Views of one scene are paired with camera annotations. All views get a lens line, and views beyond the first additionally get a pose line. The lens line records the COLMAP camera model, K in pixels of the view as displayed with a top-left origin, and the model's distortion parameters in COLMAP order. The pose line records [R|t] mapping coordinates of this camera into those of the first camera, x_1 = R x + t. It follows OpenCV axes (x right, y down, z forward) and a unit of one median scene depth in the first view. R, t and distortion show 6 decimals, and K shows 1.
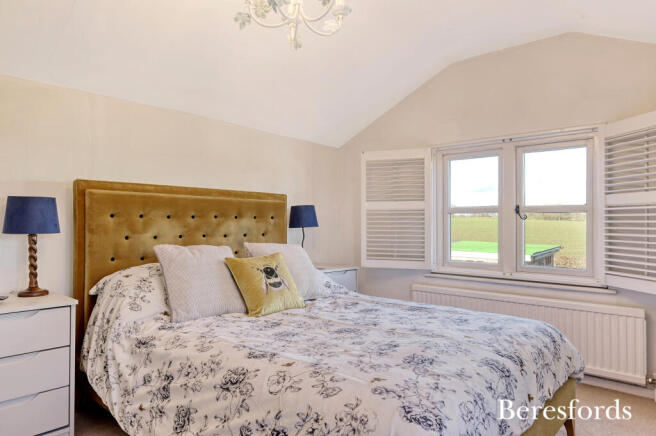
lens RADIAL K [[423.8, 0, 328.0], [0, 423.8, 218.0], [0, 0, 1]] dist [0.005043, 0.000419]
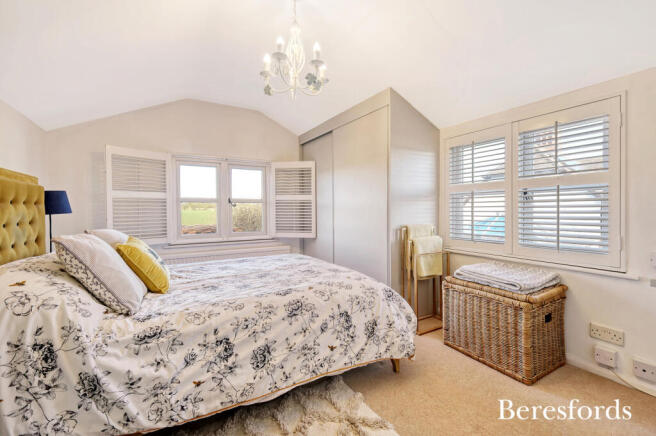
lens RADIAL K [[284.3, 0, 328.0], [0, 284.3, 218.0], [0, 0, 1]] dist [-0.001197, 0.000099]
pose [[0.304969, -0.032661, 0.951802, -0.525146], [-0.004670, 0.999348, 0.035789, 0.006581], [-0.952351, -0.015360, 0.304618, 0.258044]]
